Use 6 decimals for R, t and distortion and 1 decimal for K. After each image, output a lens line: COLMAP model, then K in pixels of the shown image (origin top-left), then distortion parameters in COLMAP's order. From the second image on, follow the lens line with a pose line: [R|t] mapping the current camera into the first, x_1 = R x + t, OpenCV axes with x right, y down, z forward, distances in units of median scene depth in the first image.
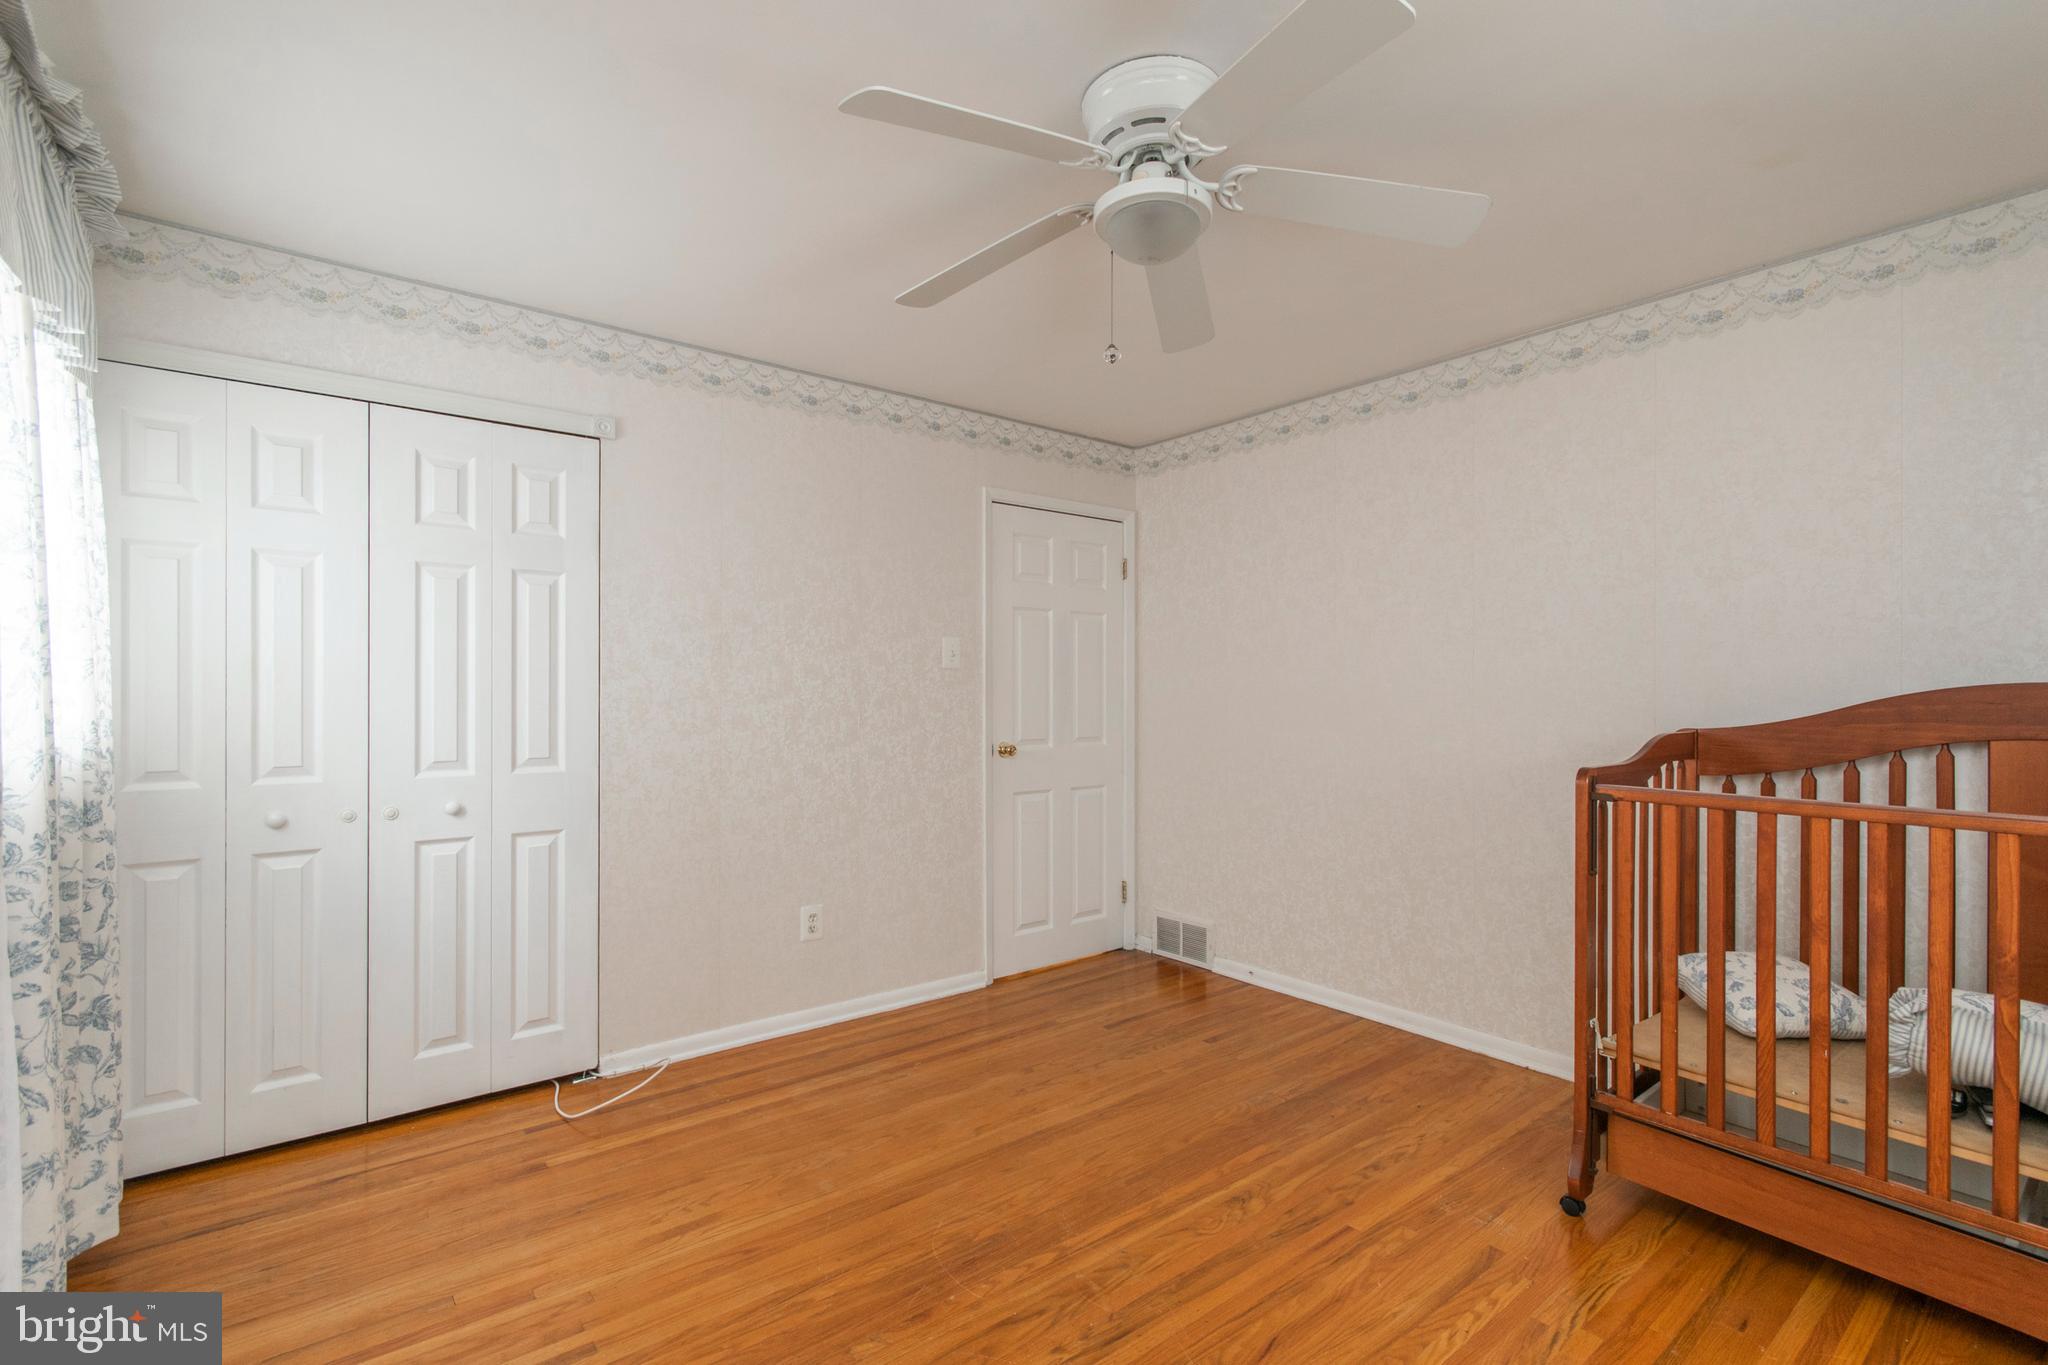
lens RADIAL K [[922.2, 0, 1017.8], [0, 922.2, 698.2], [0, 0, 1]] dist [0.000203, 0.000147]
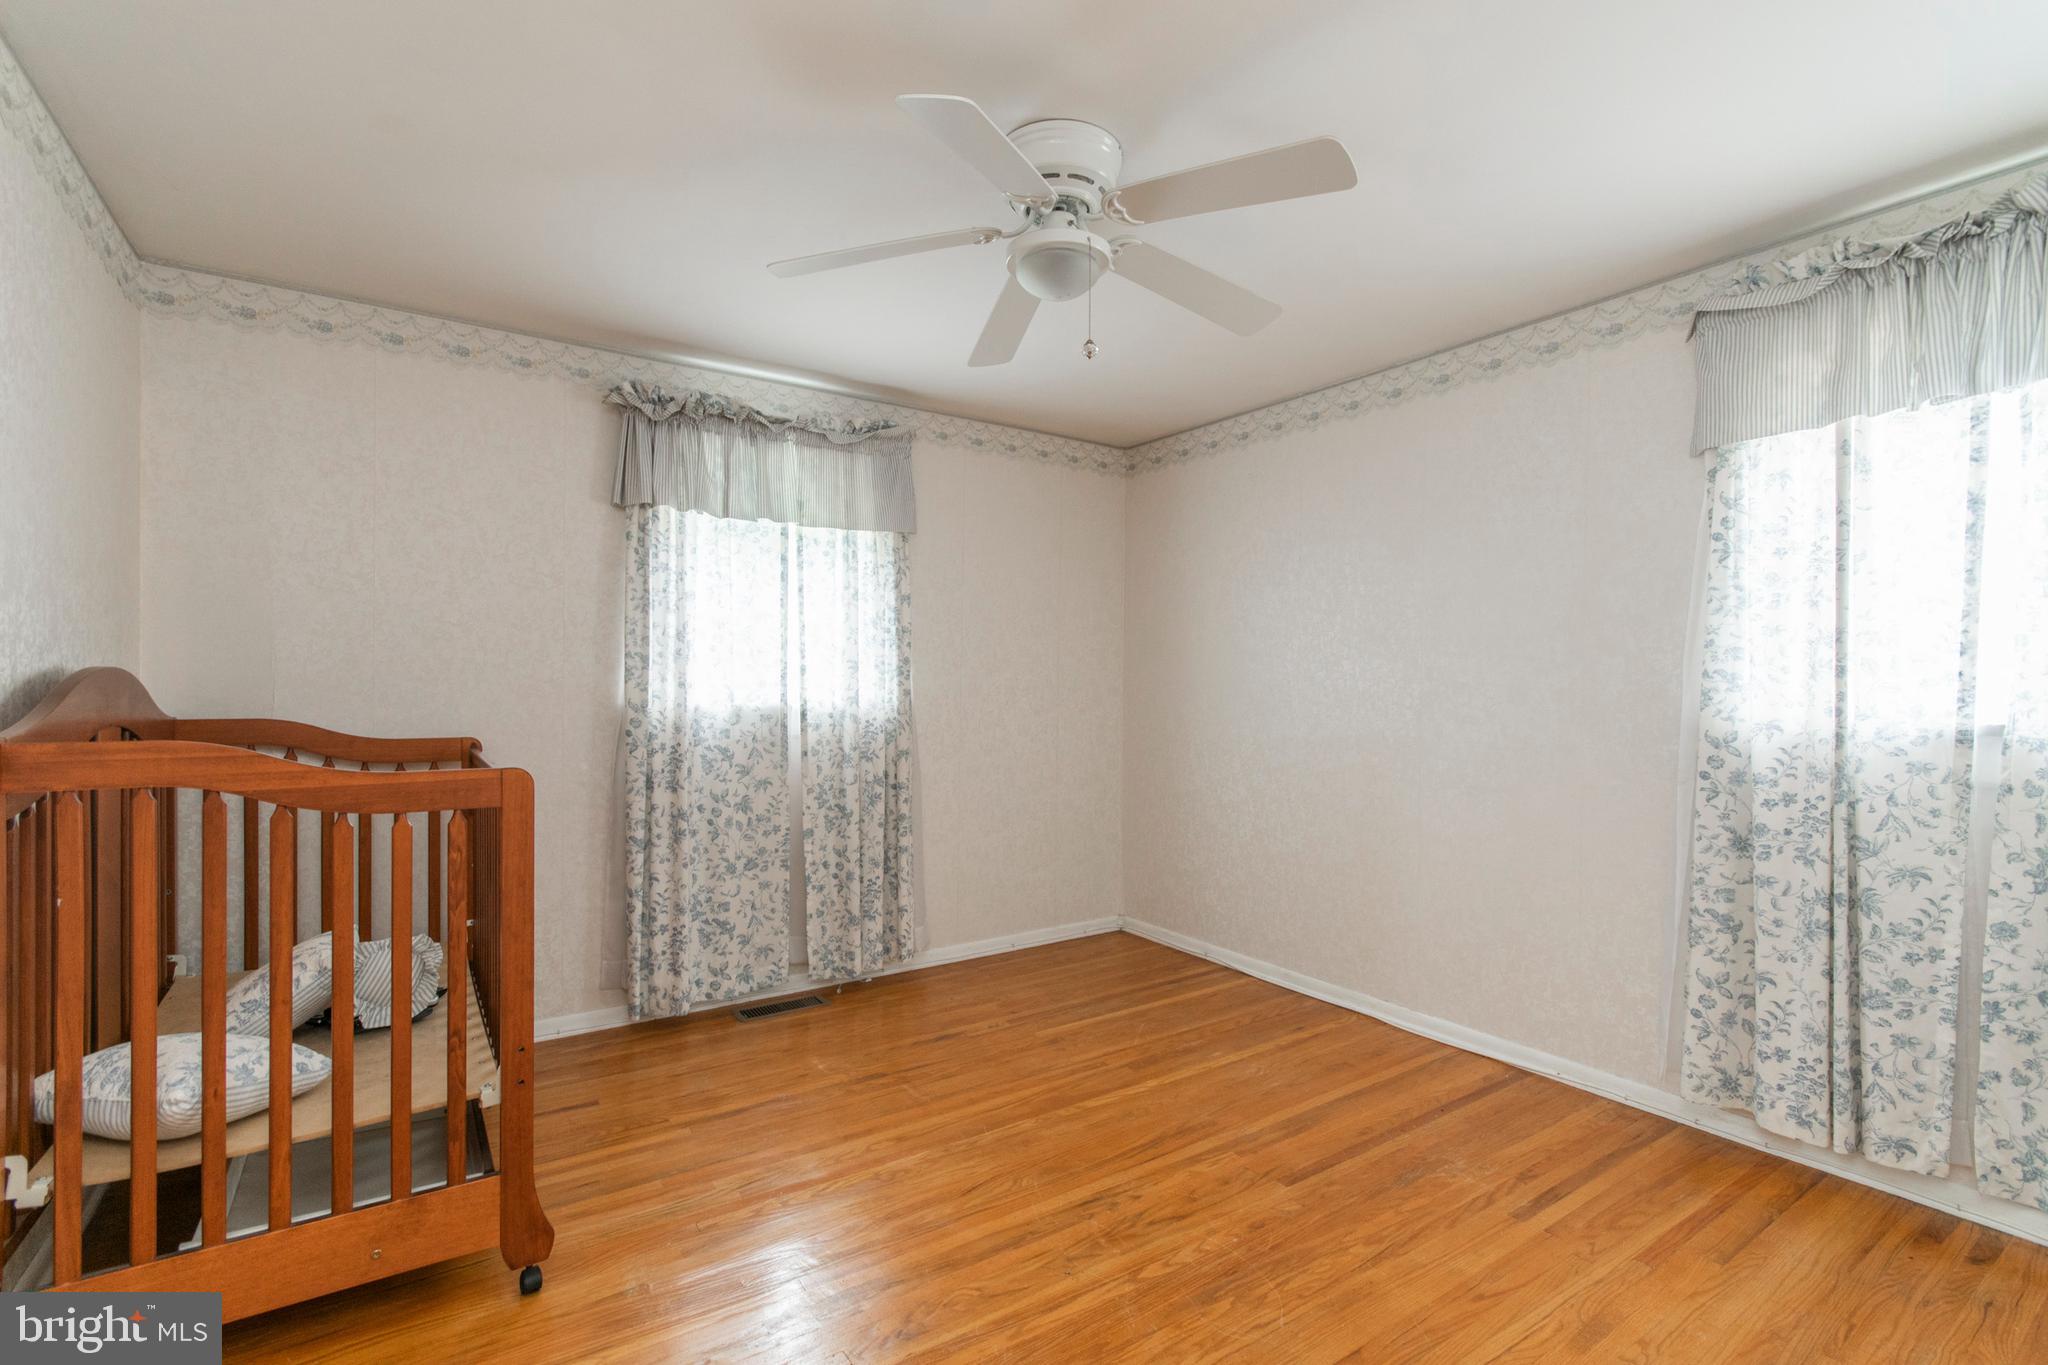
lens RADIAL K [[914.8, 0, 1031.2], [0, 914.8, 693.9], [0, 0, 1]] dist [0.000390, 0.000537]
pose [[-0.998322, -0.003705, 0.057790, 0.097467], [-0.003308, 0.999970, 0.006968, 0.001283], [-0.057815, 0.006765, -0.998304, 1.867556]]
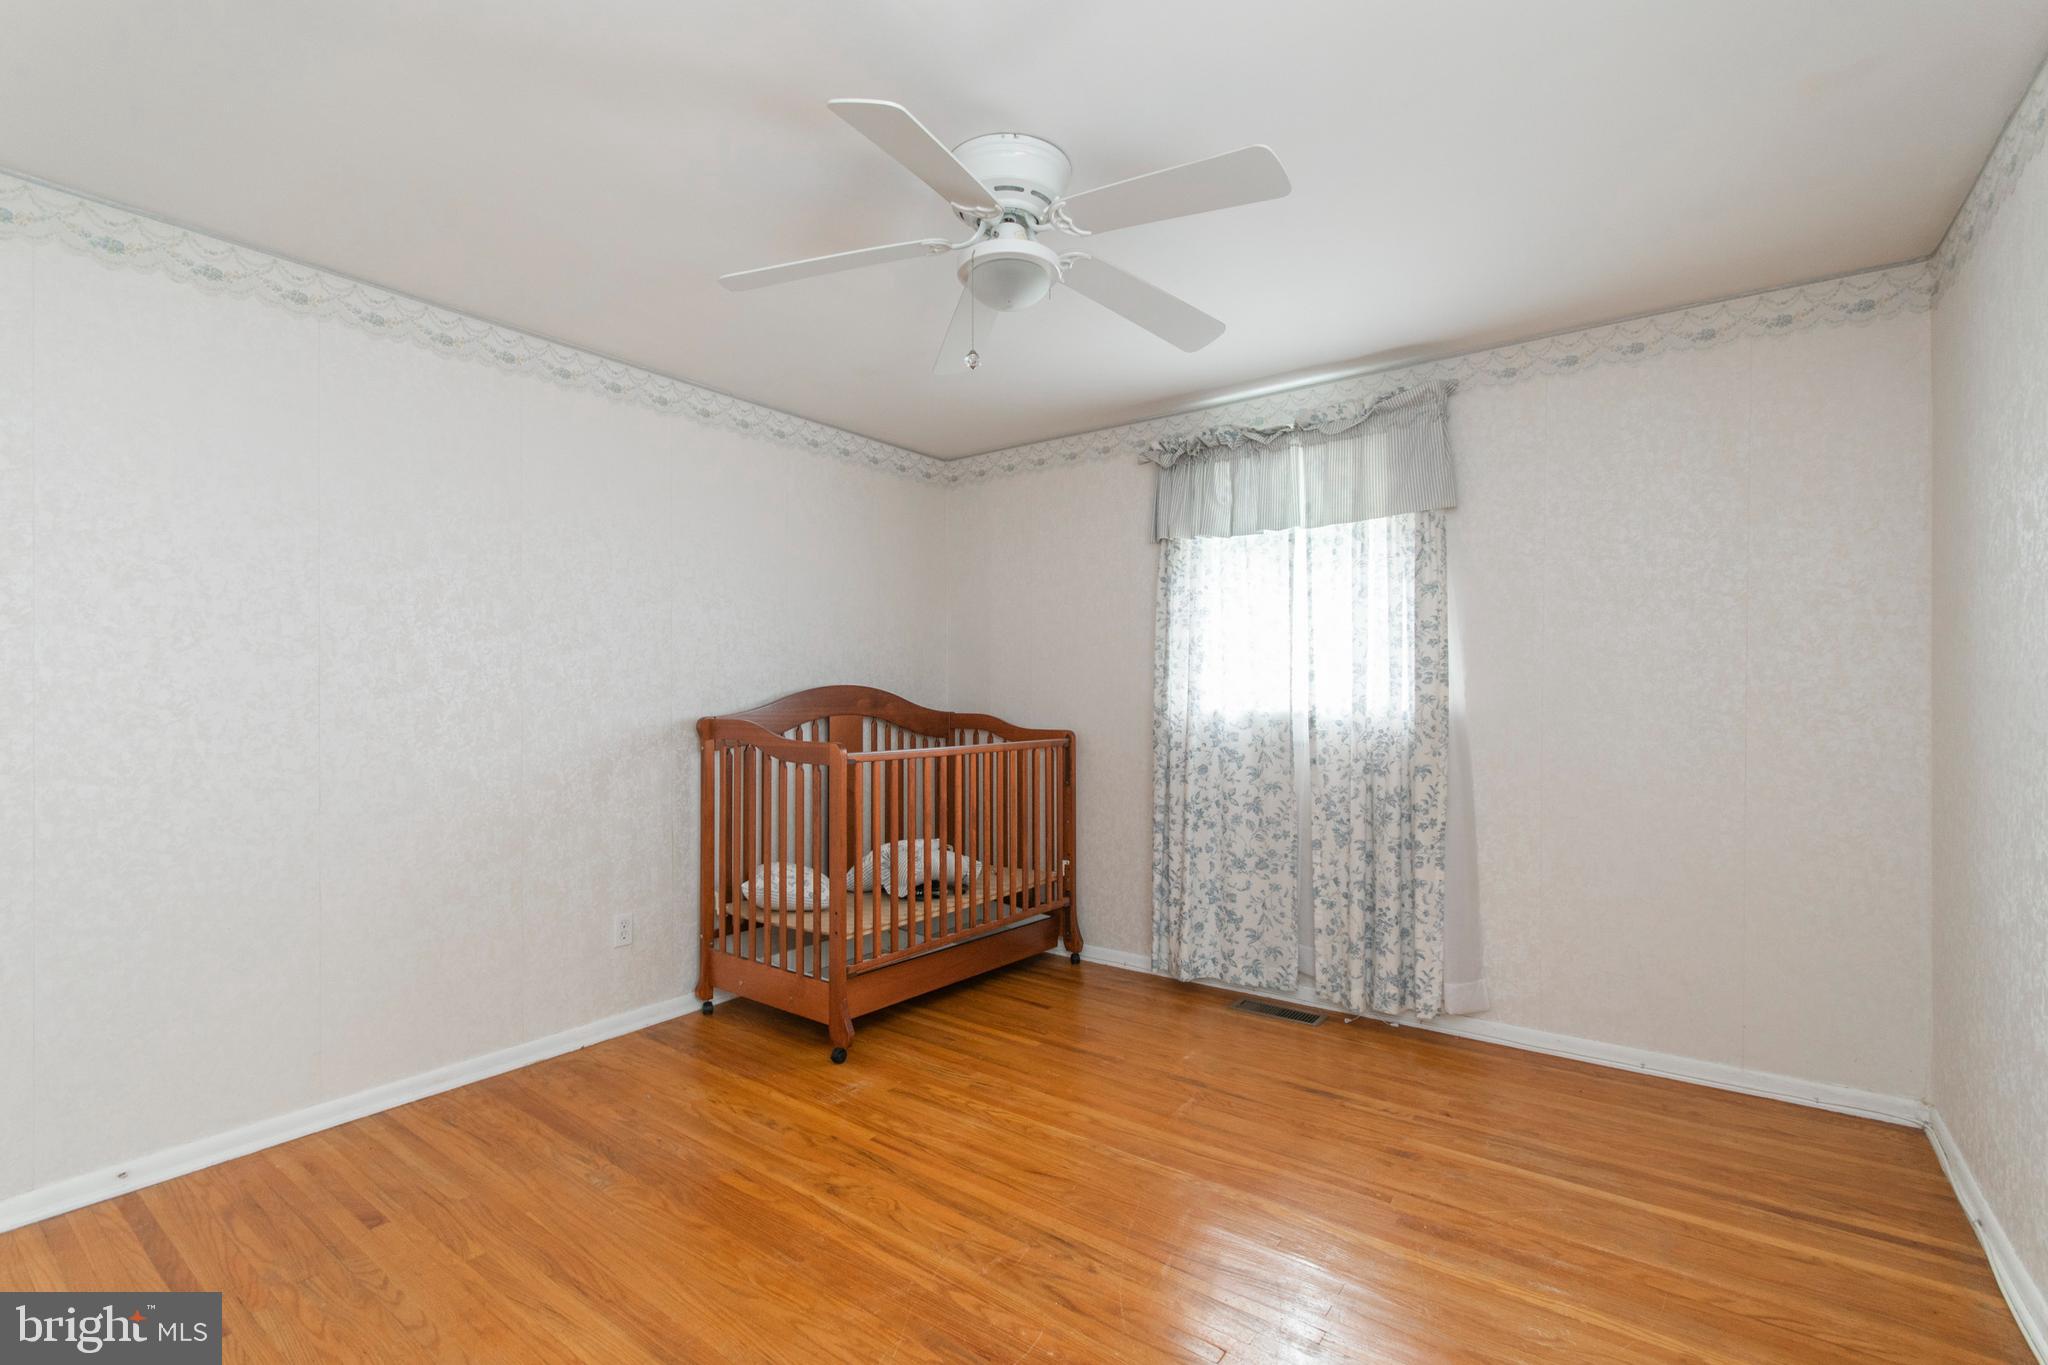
lens RADIAL K [[914.8, 0, 1031.2], [0, 914.8, 693.9], [0, 0, 1]] dist [0.000390, 0.000537]
pose [[-0.274512, -0.001300, 0.961583, -0.837391], [0.004183, 0.999988, 0.002546, -0.003027], [-0.961575, 0.004721, -0.274503, 1.132301]]
